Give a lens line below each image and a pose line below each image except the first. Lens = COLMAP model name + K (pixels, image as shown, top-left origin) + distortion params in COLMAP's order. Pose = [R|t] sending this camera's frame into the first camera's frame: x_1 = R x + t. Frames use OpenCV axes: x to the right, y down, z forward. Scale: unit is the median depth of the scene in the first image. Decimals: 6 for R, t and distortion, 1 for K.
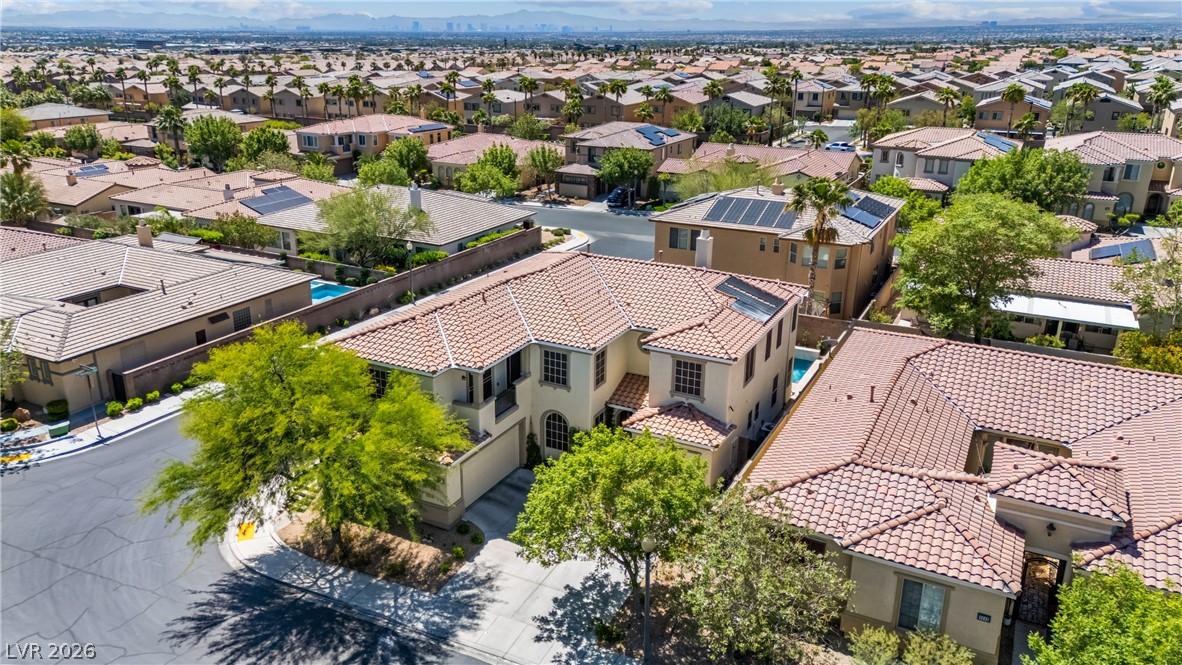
lens RADIAL K [[885.0, 0, 590.5], [0, 885.0, 326.4], [0, 0, 1]] dist [0.105445, -0.104432]
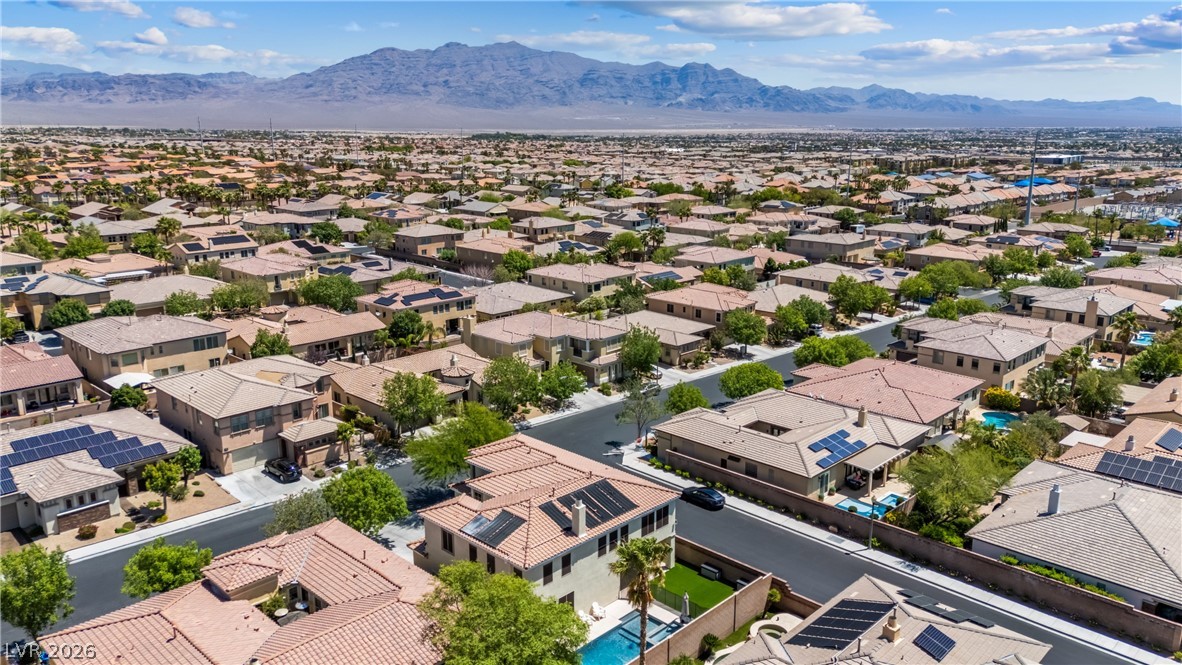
lens RADIAL K [[878.9, 0, 593.3], [0, 878.9, 331.4], [0, 0, 1]] dist [0.083943, -0.073141]
pose [[-0.297062, 0.217396, -0.929781, 1.580729], [-0.307537, 0.900068, 0.308705, -0.916963], [0.903977, 0.377647, -0.200518, 1.484816]]
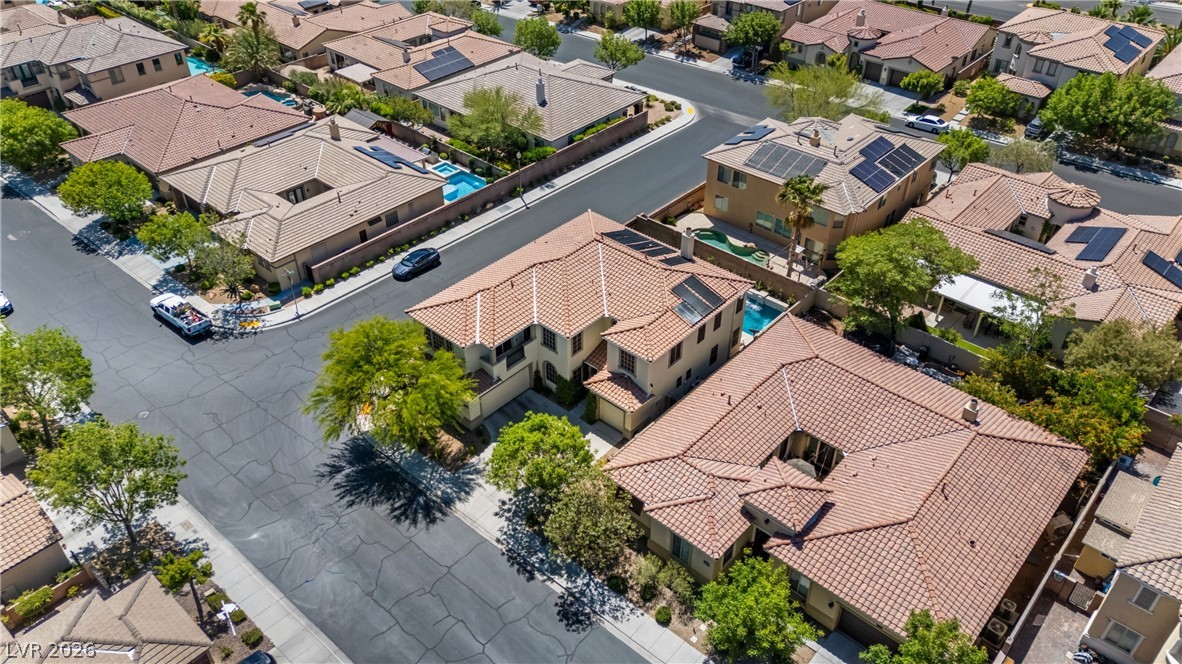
lens RADIAL K [[865.6, 0, 591.0], [0, 865.6, 332.0], [0, 0, 1]] dist [0.124627, -0.154619]
pose [[0.967256, 0.146762, -0.207068, 0.355441], [-0.073558, 0.942945, 0.324720, -0.478004], [0.242910, -0.298856, 0.922865, -0.392785]]
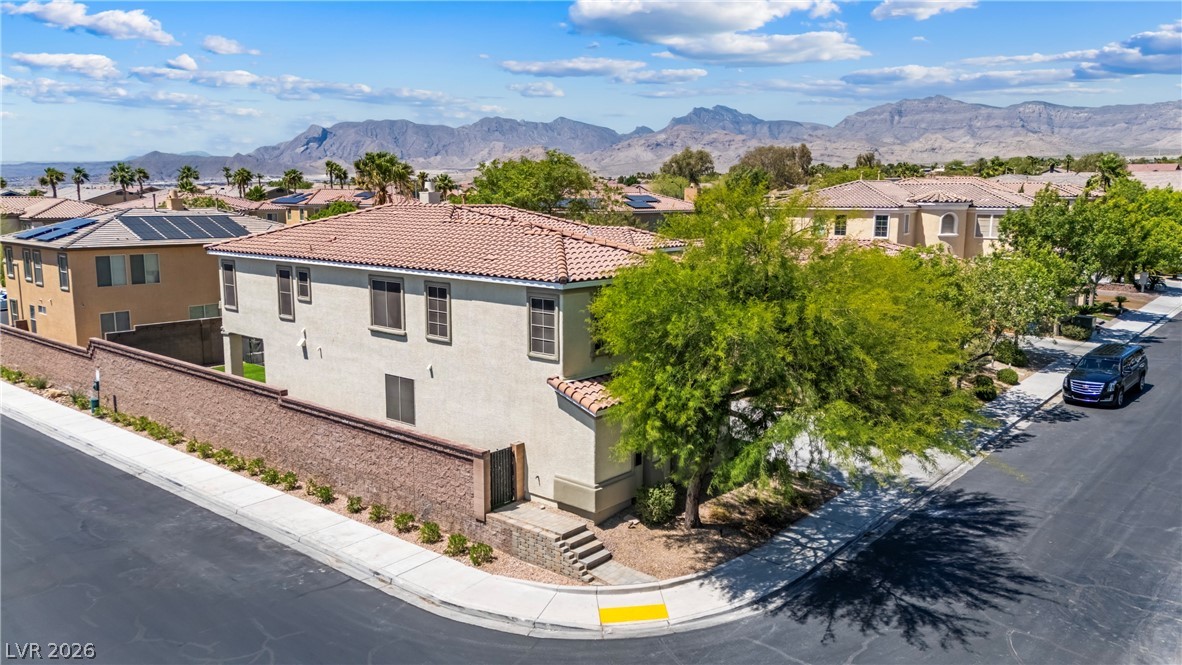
lens RADIAL K [[878.9, 0, 593.3], [0, 878.9, 331.4], [0, 0, 1]] dist [0.083943, -0.073141]
pose [[0.239393, -0.159219, 0.957779, -0.867617], [0.310106, 0.947332, 0.079972, 0.015240], [-0.920068, 0.277868, 0.276159, 0.816386]]
